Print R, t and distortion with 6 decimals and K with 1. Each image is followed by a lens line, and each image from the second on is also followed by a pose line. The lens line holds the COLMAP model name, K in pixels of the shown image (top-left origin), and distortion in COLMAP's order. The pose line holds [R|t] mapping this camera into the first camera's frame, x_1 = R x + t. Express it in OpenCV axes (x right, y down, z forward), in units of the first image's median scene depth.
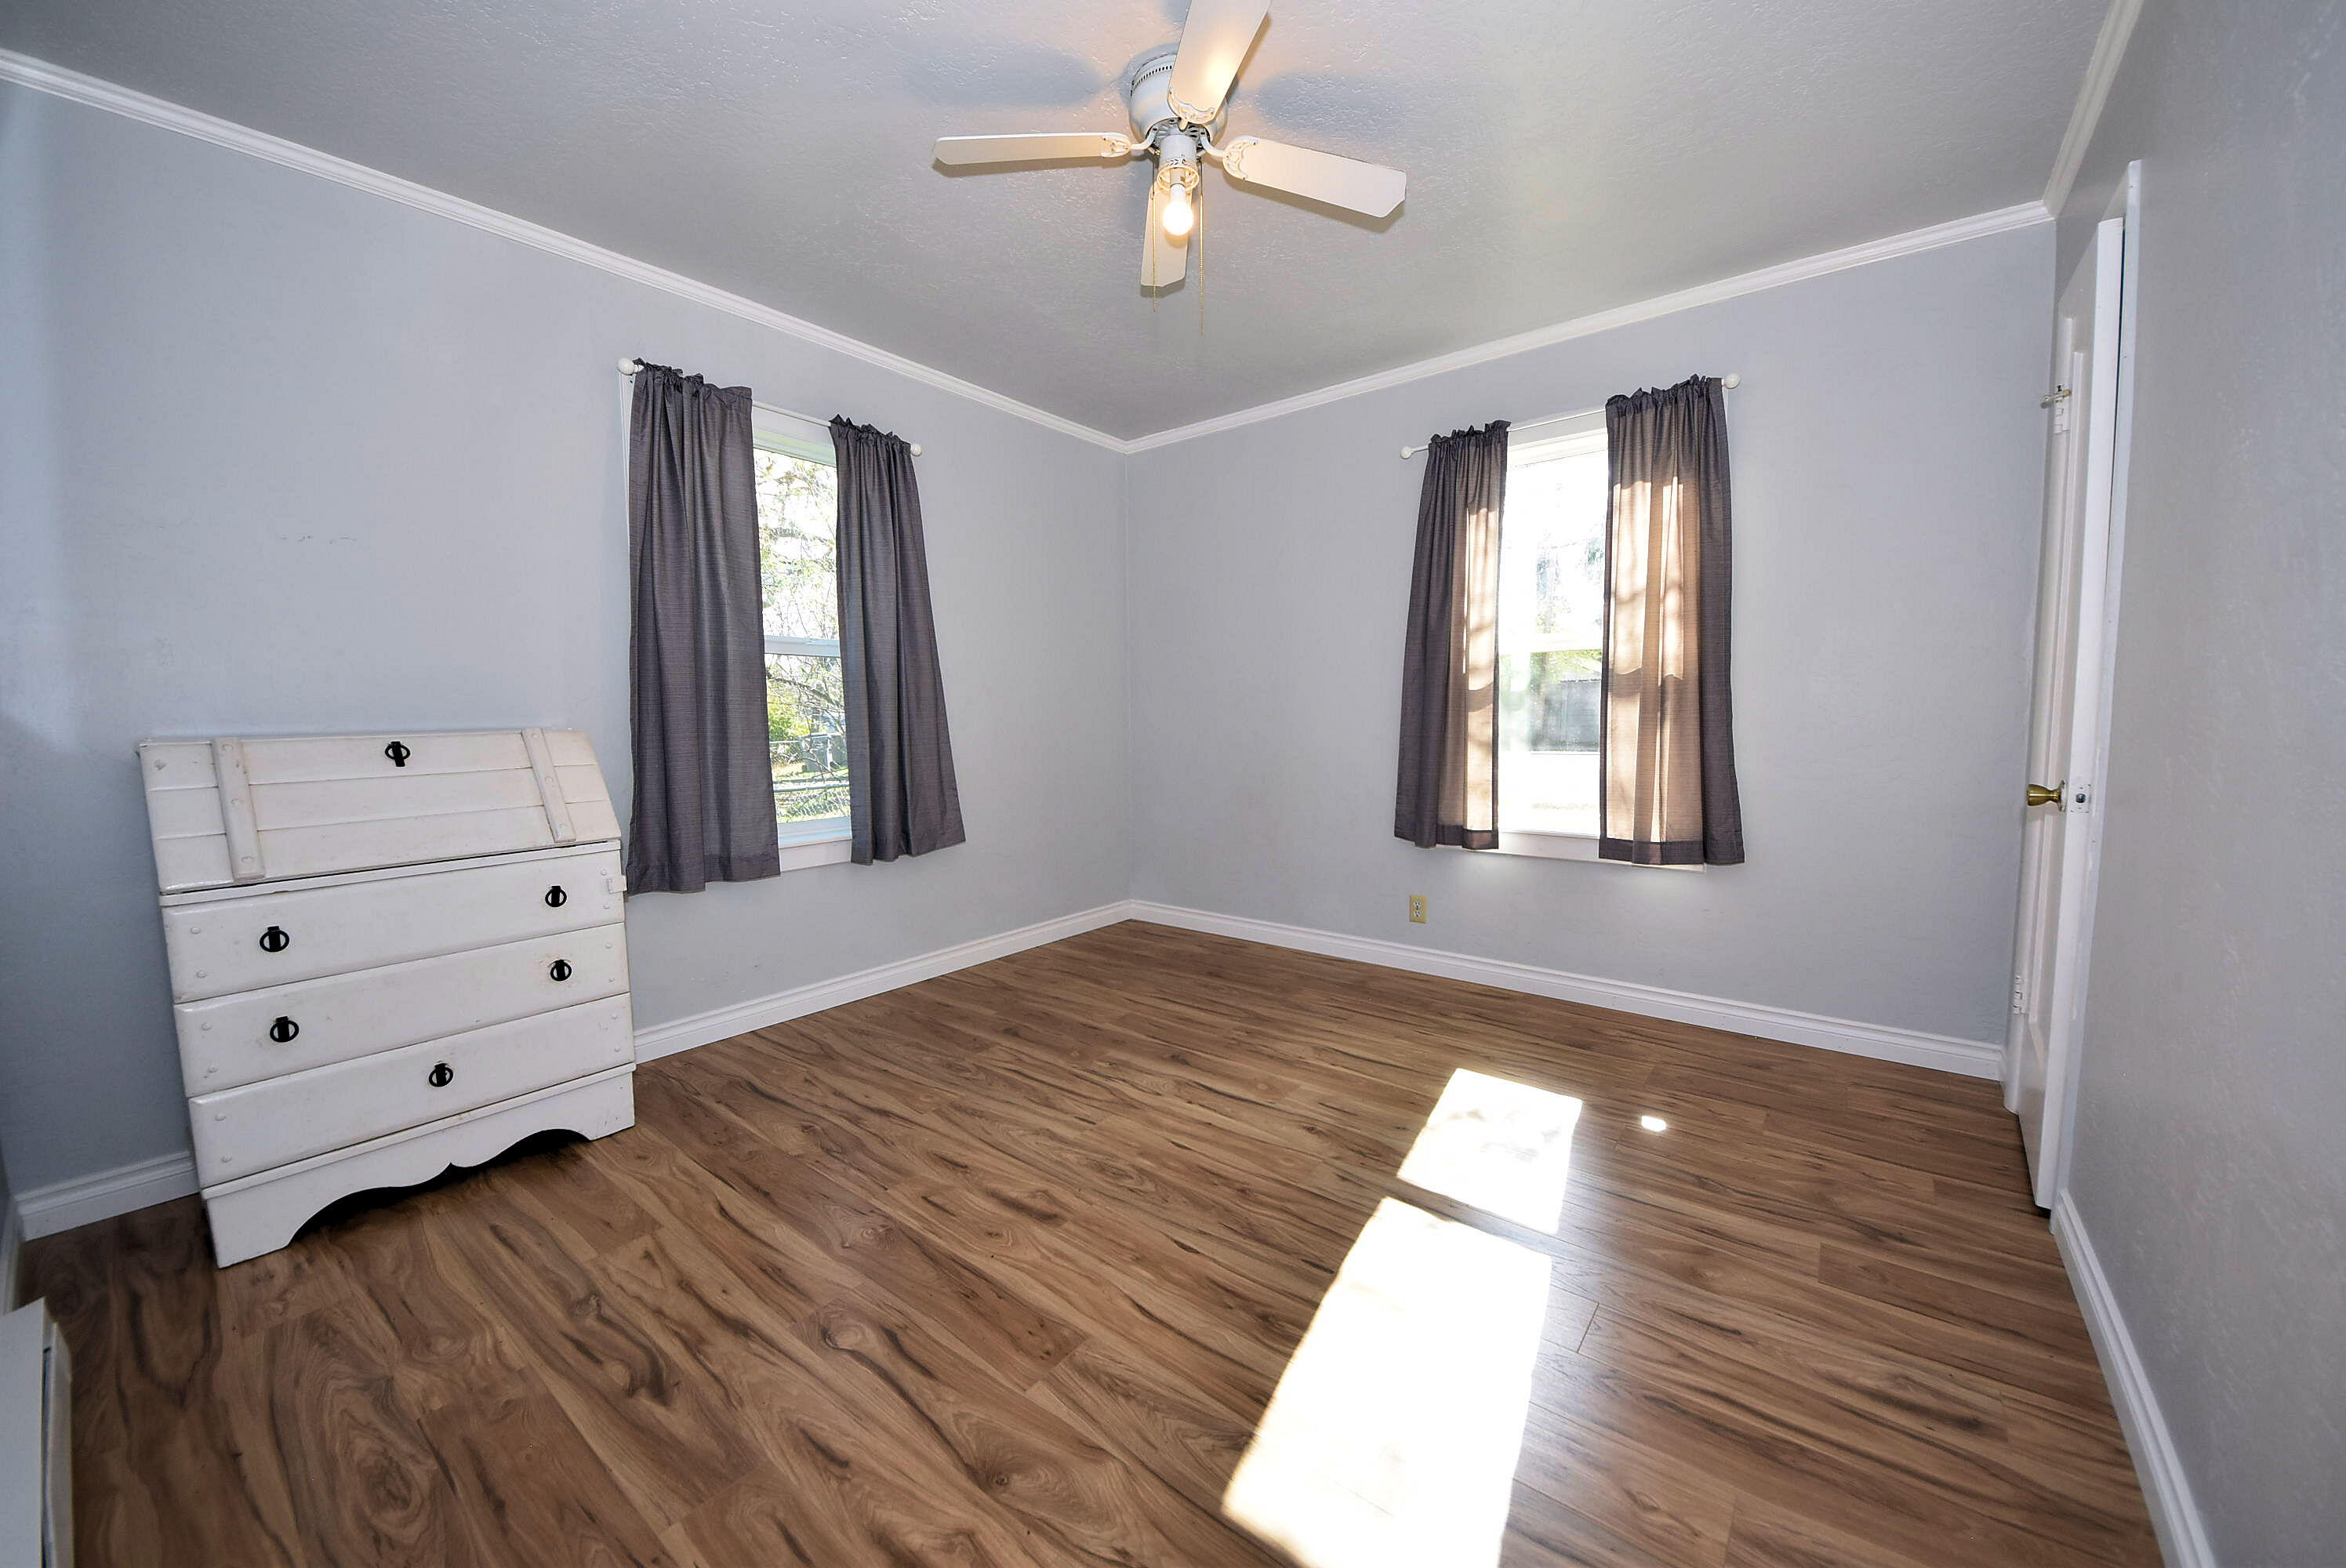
lens RADIAL K [[852.8, 0, 1183.6], [0, 852.8, 783.8], [0, 0, 1]] dist [0.023438, -0.010585]
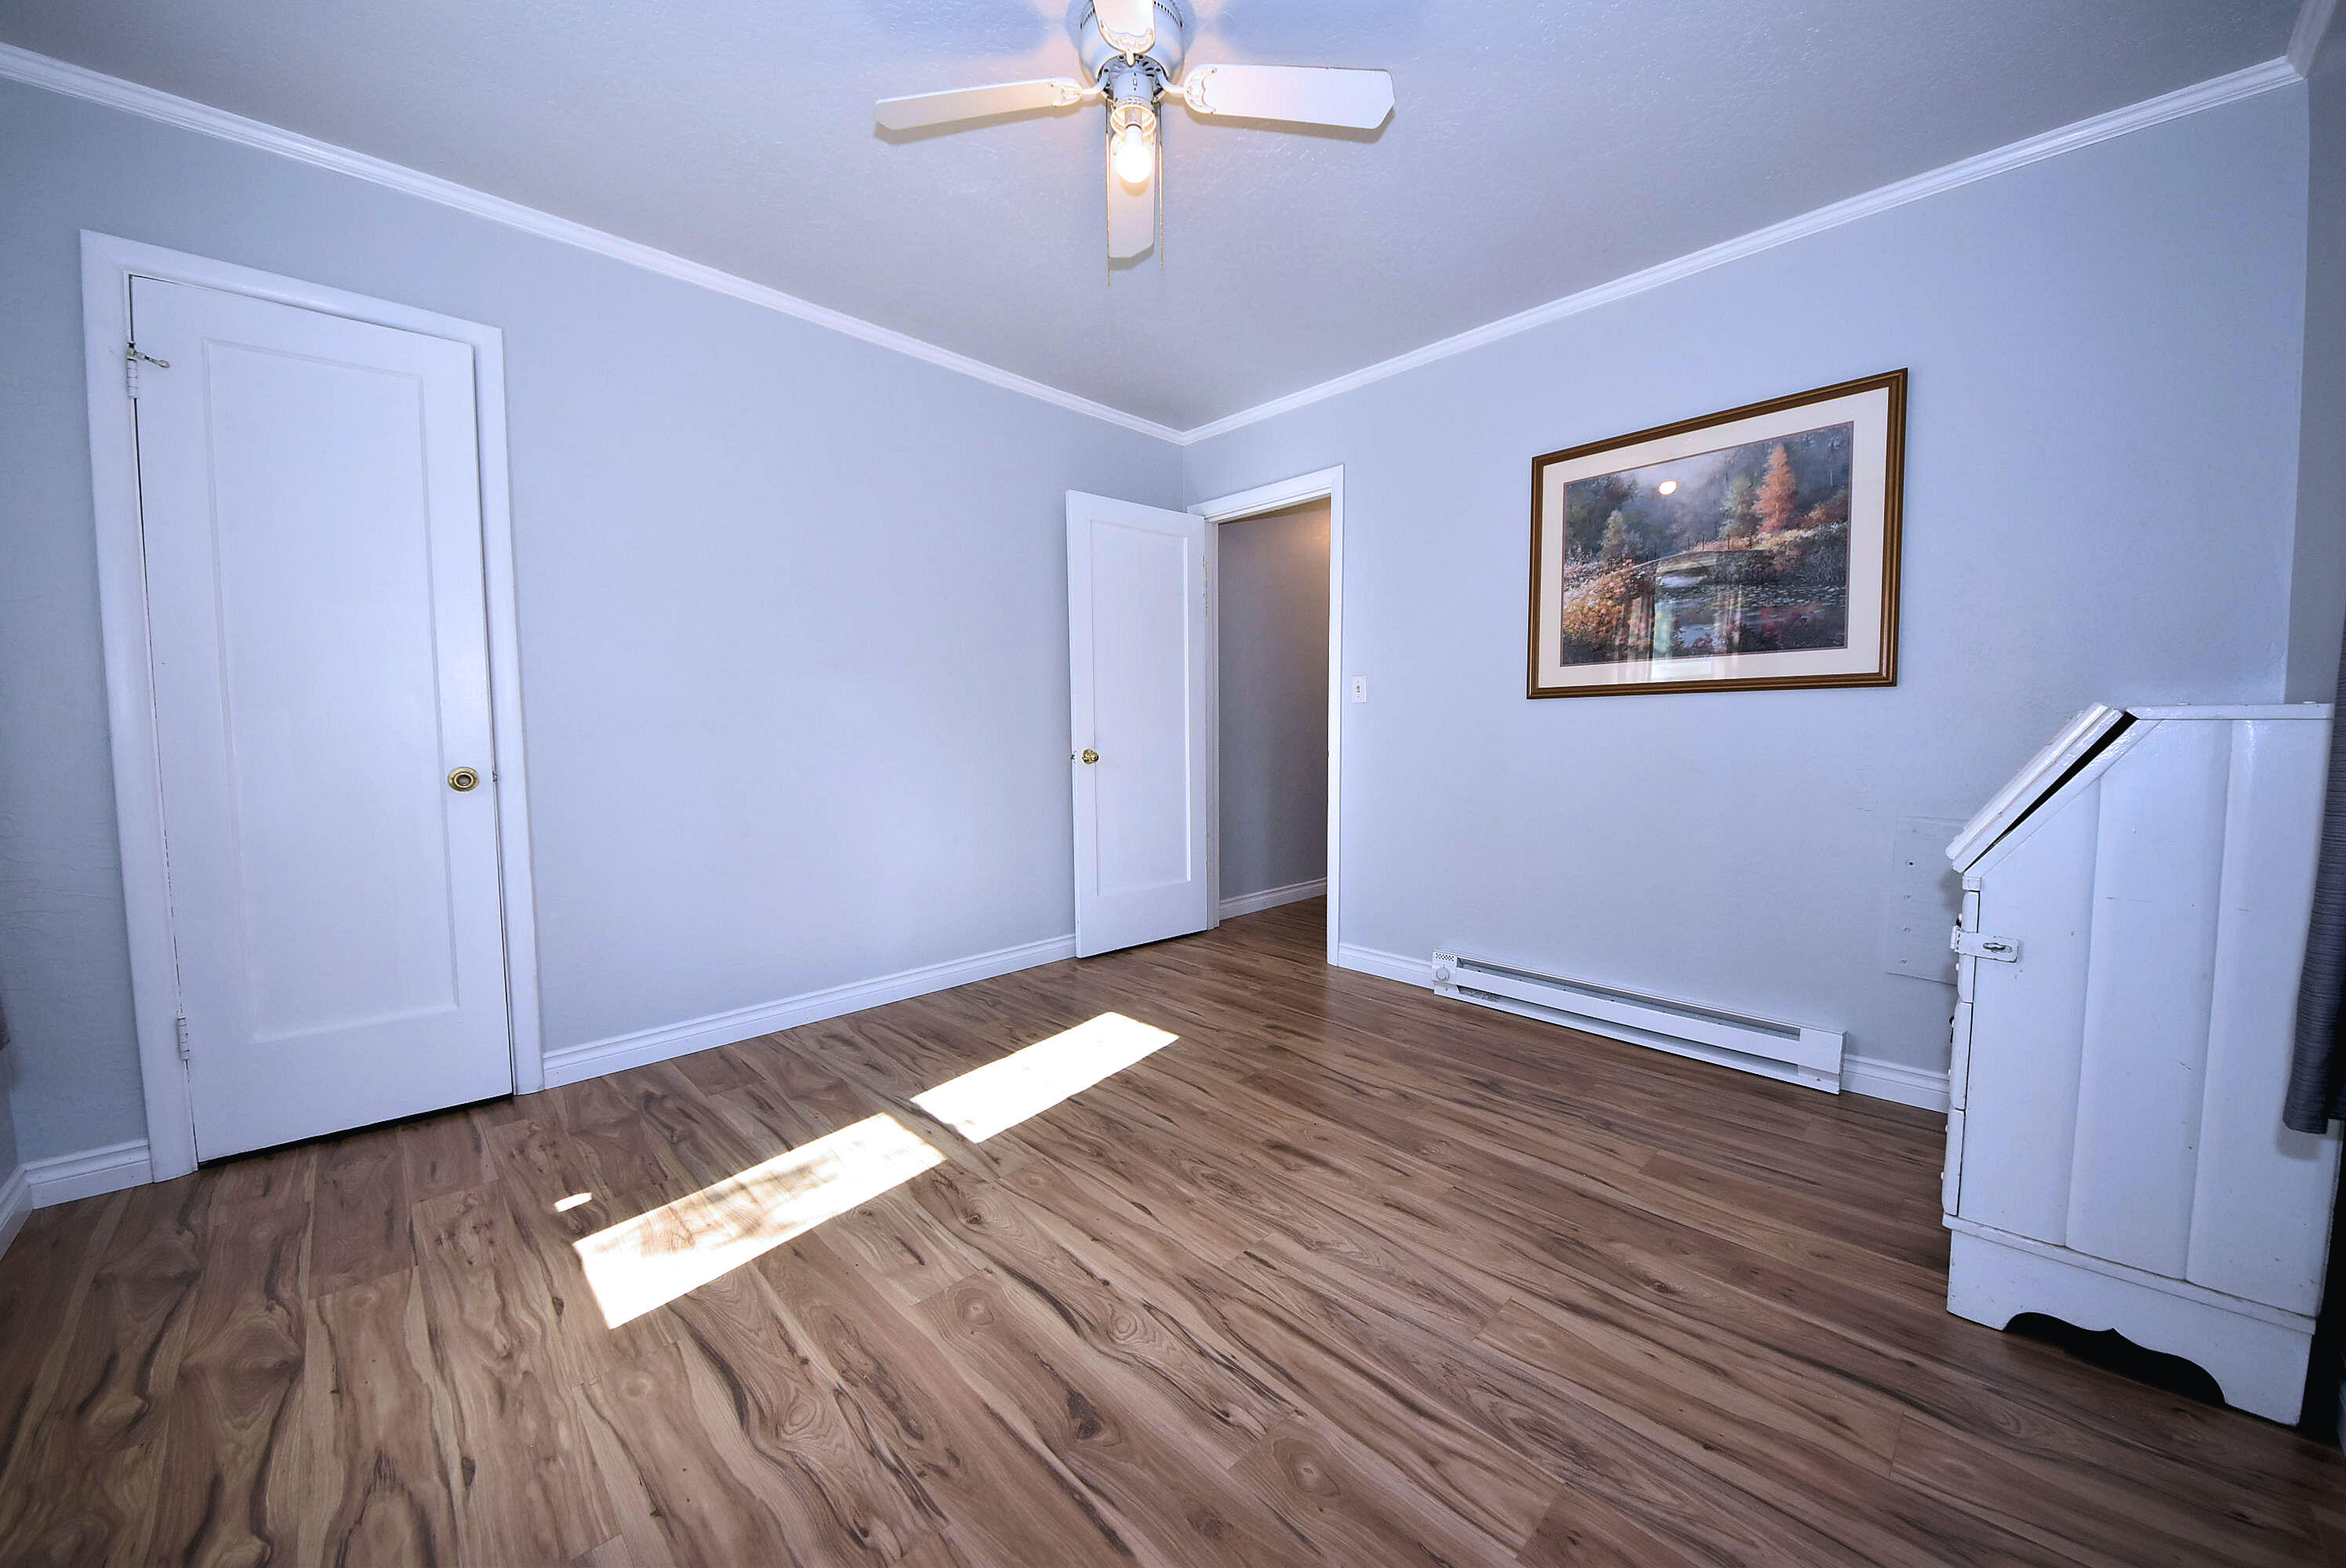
lens RADIAL K [[852.8, 0, 1183.6], [0, 852.8, 783.8], [0, 0, 1]] dist [0.023438, -0.010585]
pose [[-0.991616, 0.006127, 0.129074, -0.162212], [0.025467, 0.988551, 0.148723, -0.122562], [-0.126685, 0.150763, -0.980419, 1.829979]]
